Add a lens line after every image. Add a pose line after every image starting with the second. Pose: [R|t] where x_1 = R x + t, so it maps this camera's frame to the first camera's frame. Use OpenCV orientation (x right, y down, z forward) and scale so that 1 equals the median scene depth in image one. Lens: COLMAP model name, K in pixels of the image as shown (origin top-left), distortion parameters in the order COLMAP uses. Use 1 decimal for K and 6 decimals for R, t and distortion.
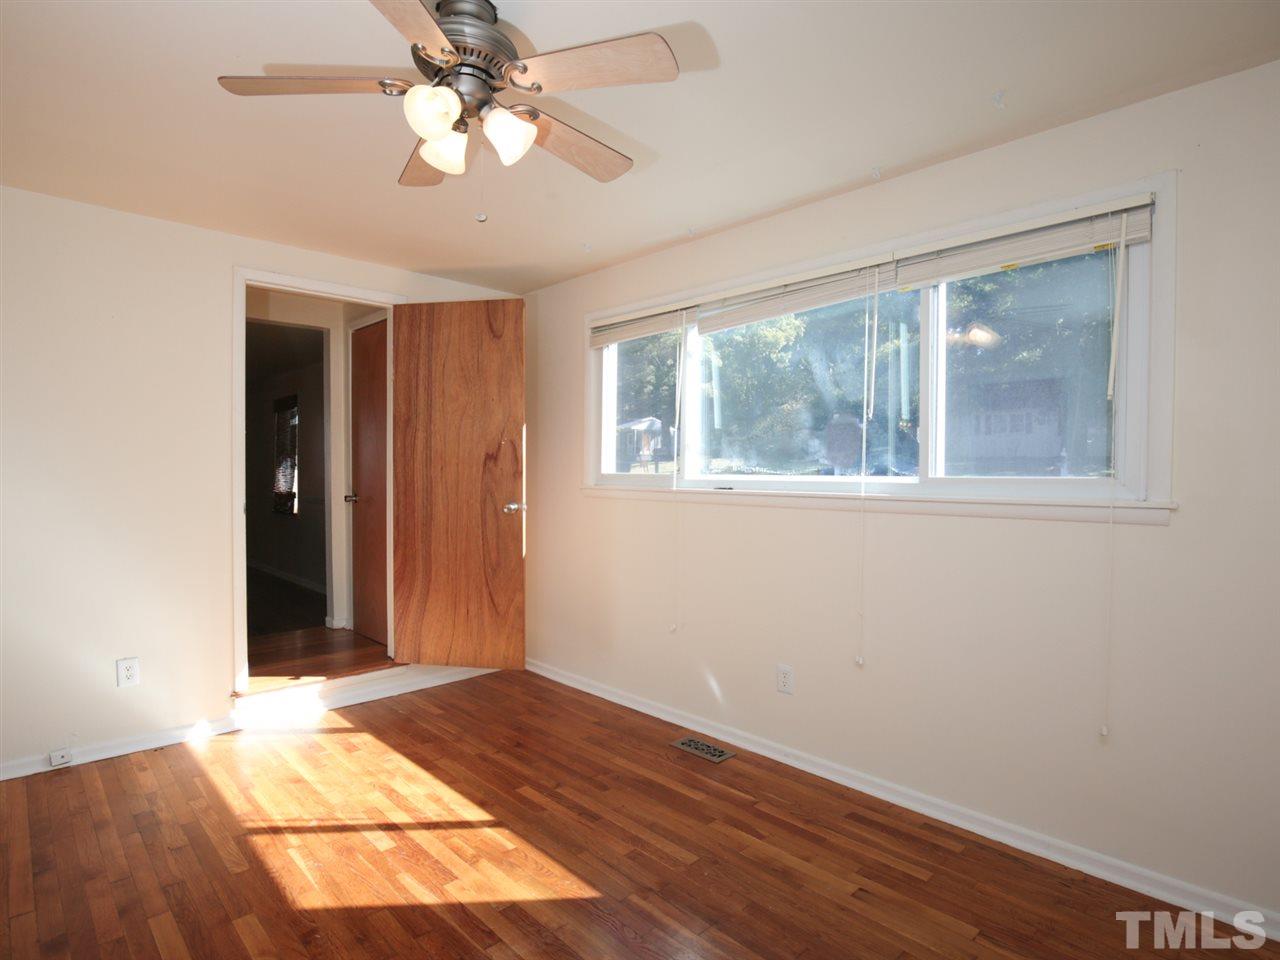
lens RADIAL K [[689.8, 0, 638.4], [0, 689.8, 492.5], [0, 0, 1]] dist [-0.021275, 0.002082]
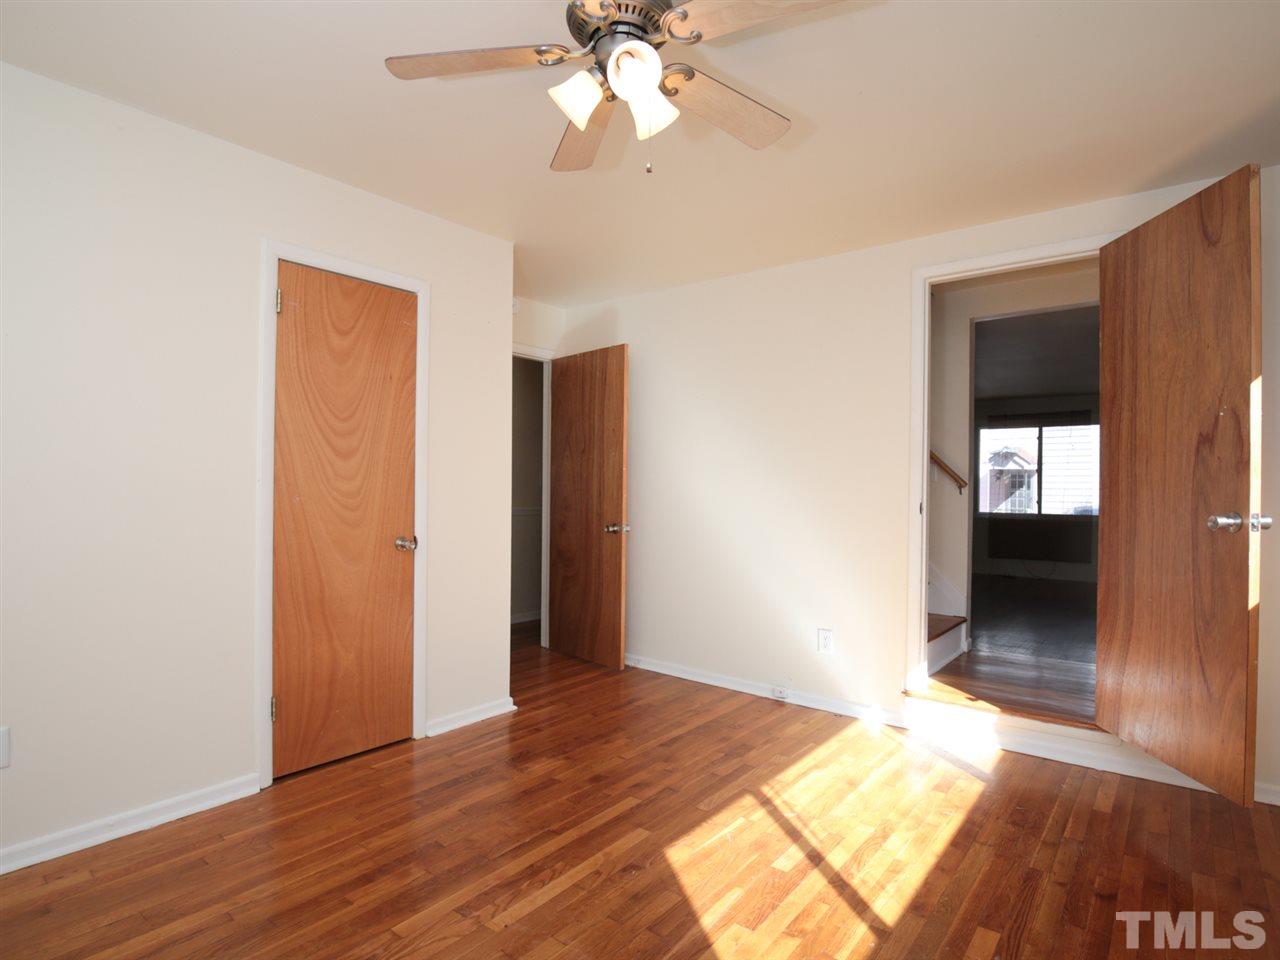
lens RADIAL K [[685.6, 0, 638.0], [0, 685.6, 482.8], [0, 0, 1]] dist [-0.020920, 0.001209]
pose [[0.133541, -0.012664, -0.990962, 0.393293], [-0.033927, 0.999274, -0.017342, 0.019392], [0.990462, 0.035936, 0.133014, 0.508977]]
